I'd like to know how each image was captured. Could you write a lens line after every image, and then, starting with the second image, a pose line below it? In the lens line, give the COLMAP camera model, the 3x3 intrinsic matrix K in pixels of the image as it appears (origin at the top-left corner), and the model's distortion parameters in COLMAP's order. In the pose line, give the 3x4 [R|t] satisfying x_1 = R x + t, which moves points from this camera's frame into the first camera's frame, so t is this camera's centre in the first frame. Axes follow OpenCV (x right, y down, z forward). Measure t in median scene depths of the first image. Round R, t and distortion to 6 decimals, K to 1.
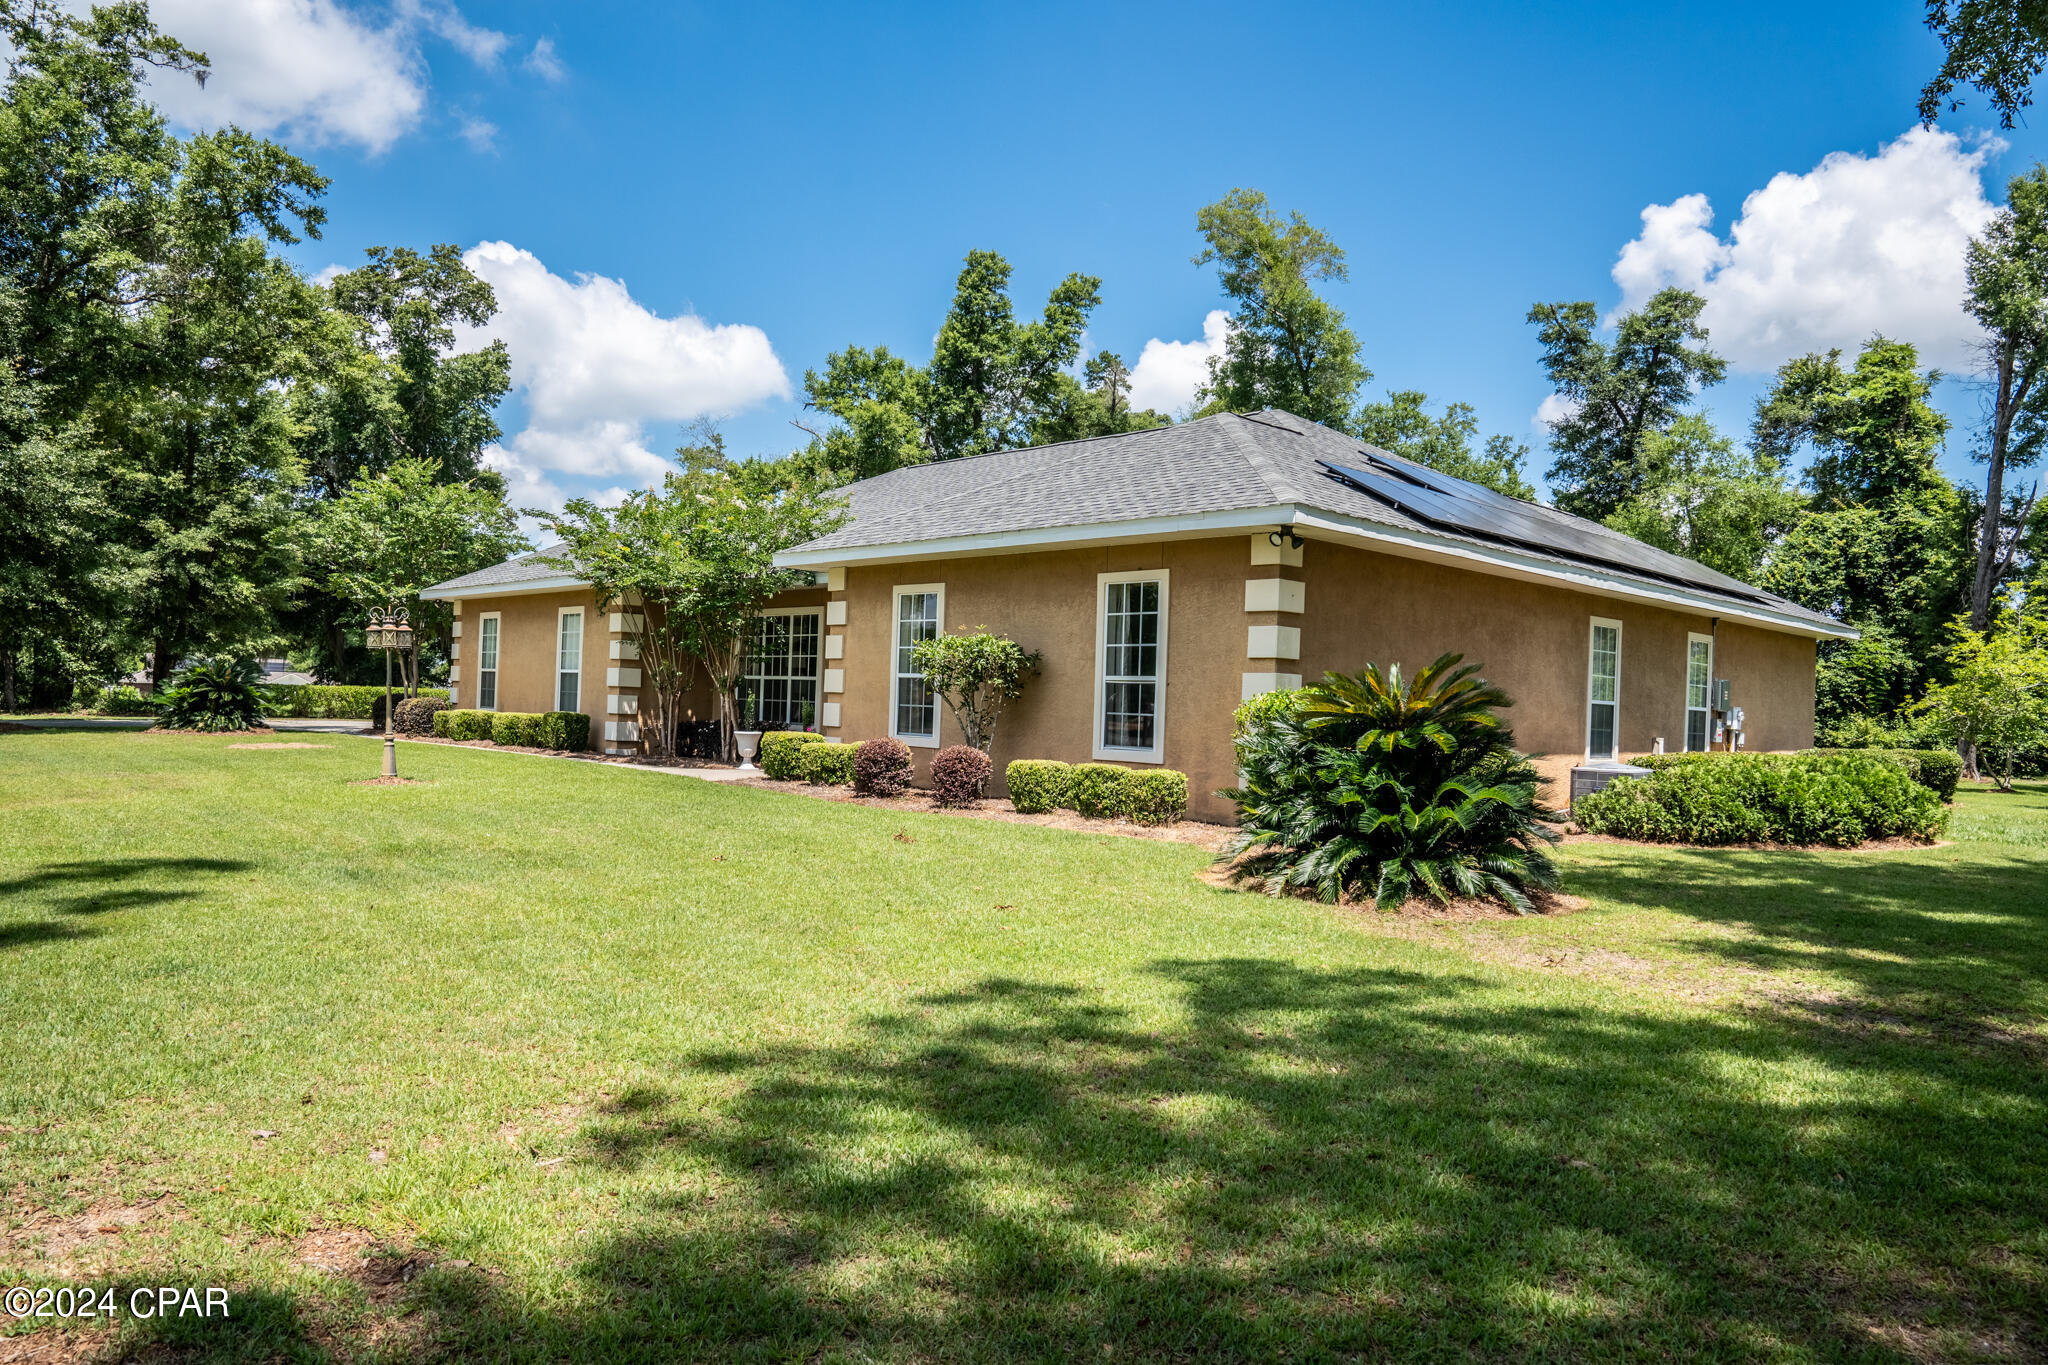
lens RADIAL K [[1421.8, 0, 1014.0], [0, 1421.8, 681.5], [0, 0, 1]] dist [-0.116939, 0.084836]
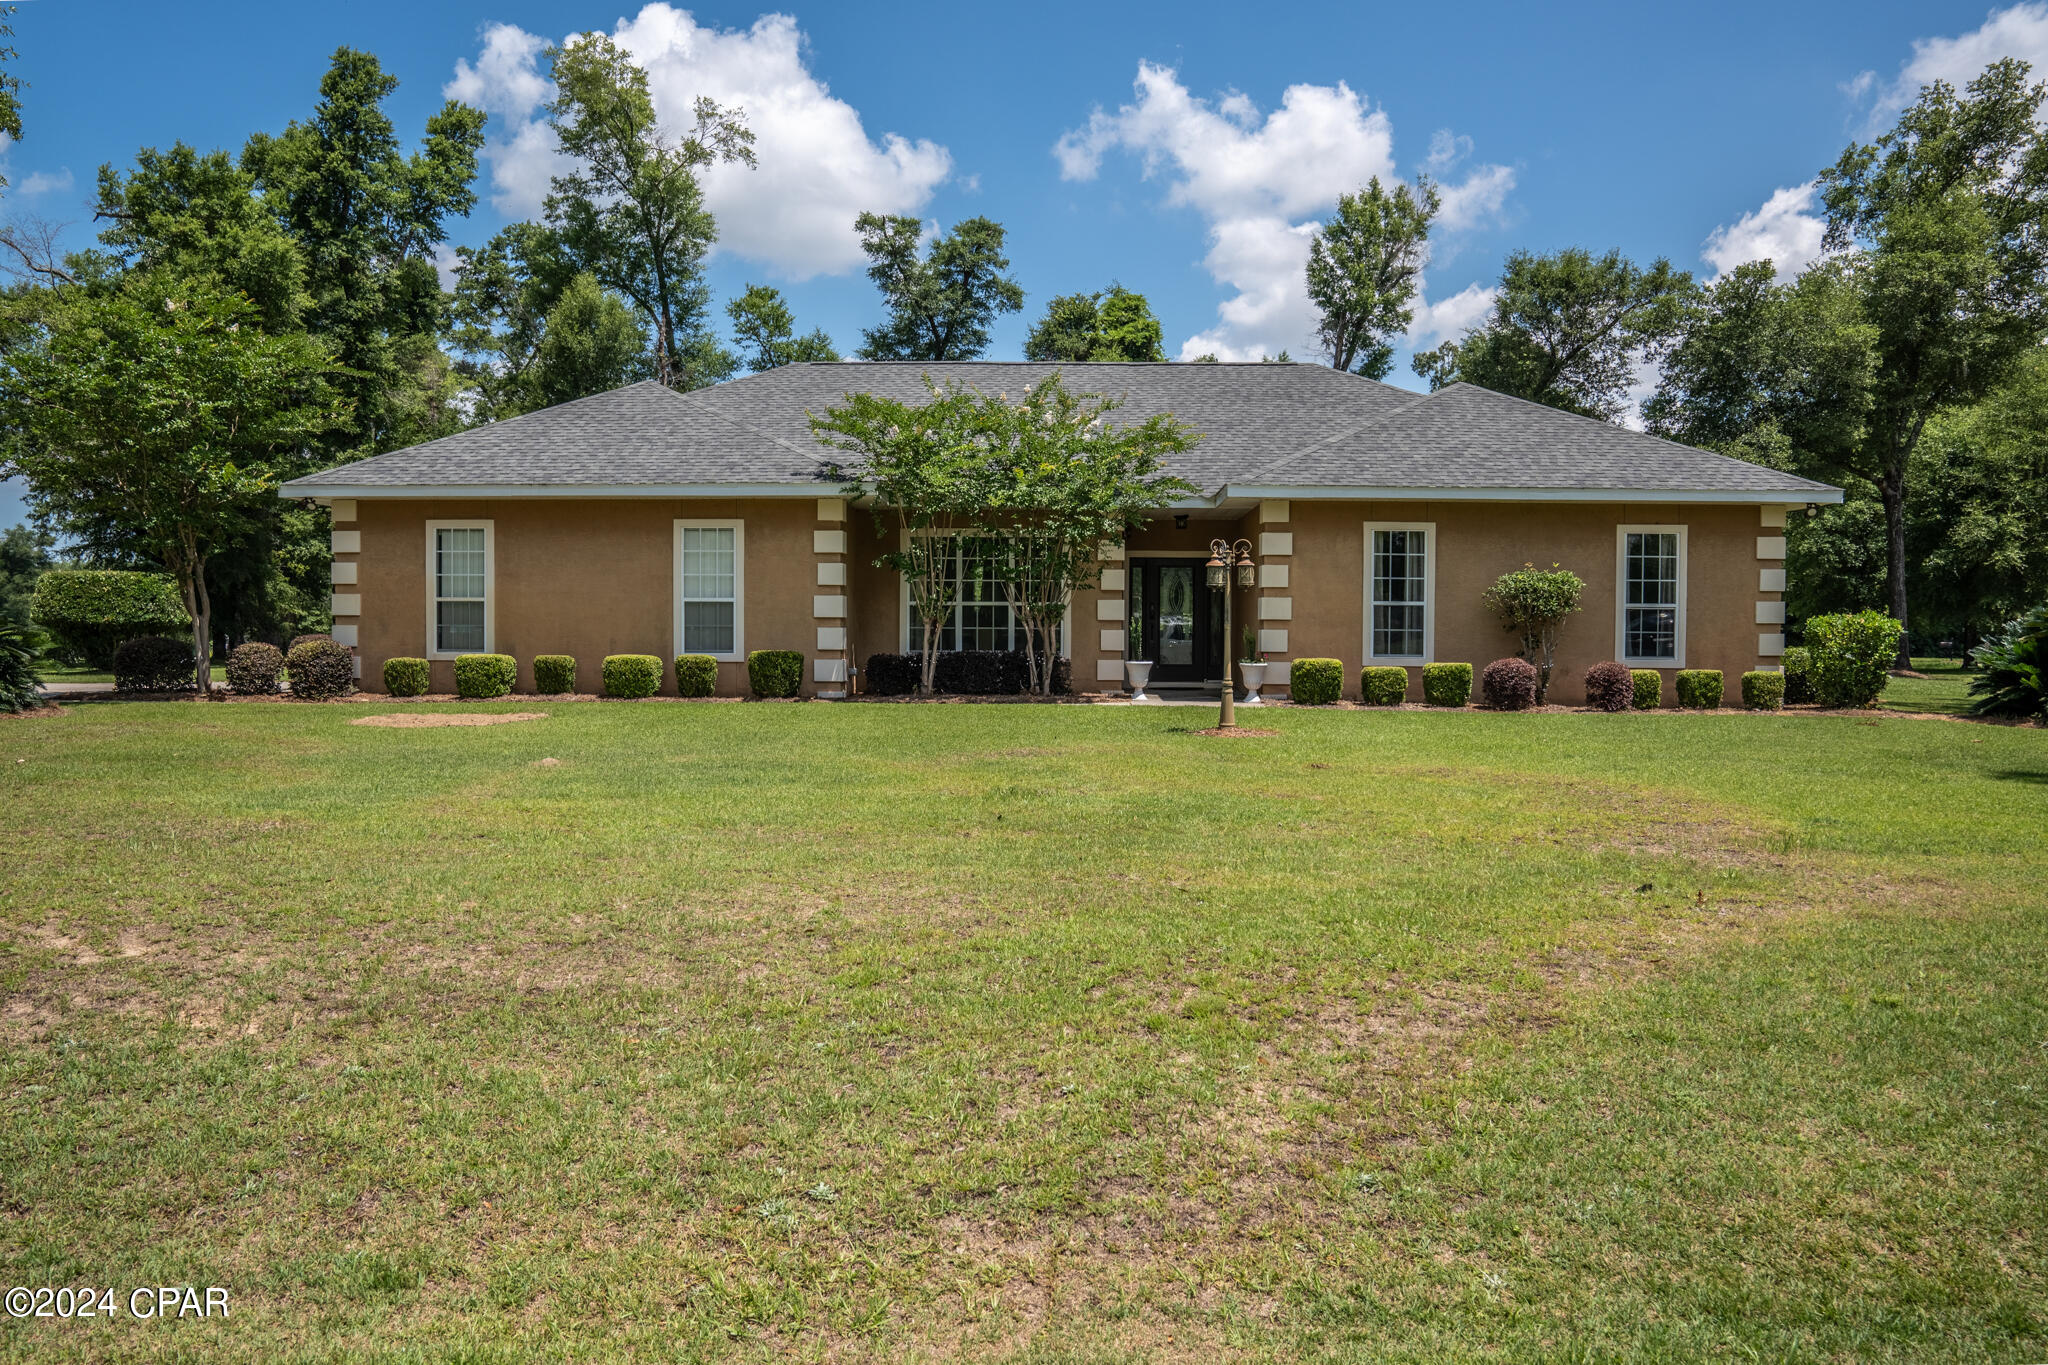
lens RADIAL K [[1595.1, 0, 1024.0], [0, 1595.1, 682.5], [0, 0, 1]] dist [-0.058744, 0.002462]
pose [[0.705013, -0.052690, 0.707235, -0.990915], [0.006550, 0.997677, 0.067799, -0.024733], [-0.709165, -0.043167, 0.703720, 0.261850]]
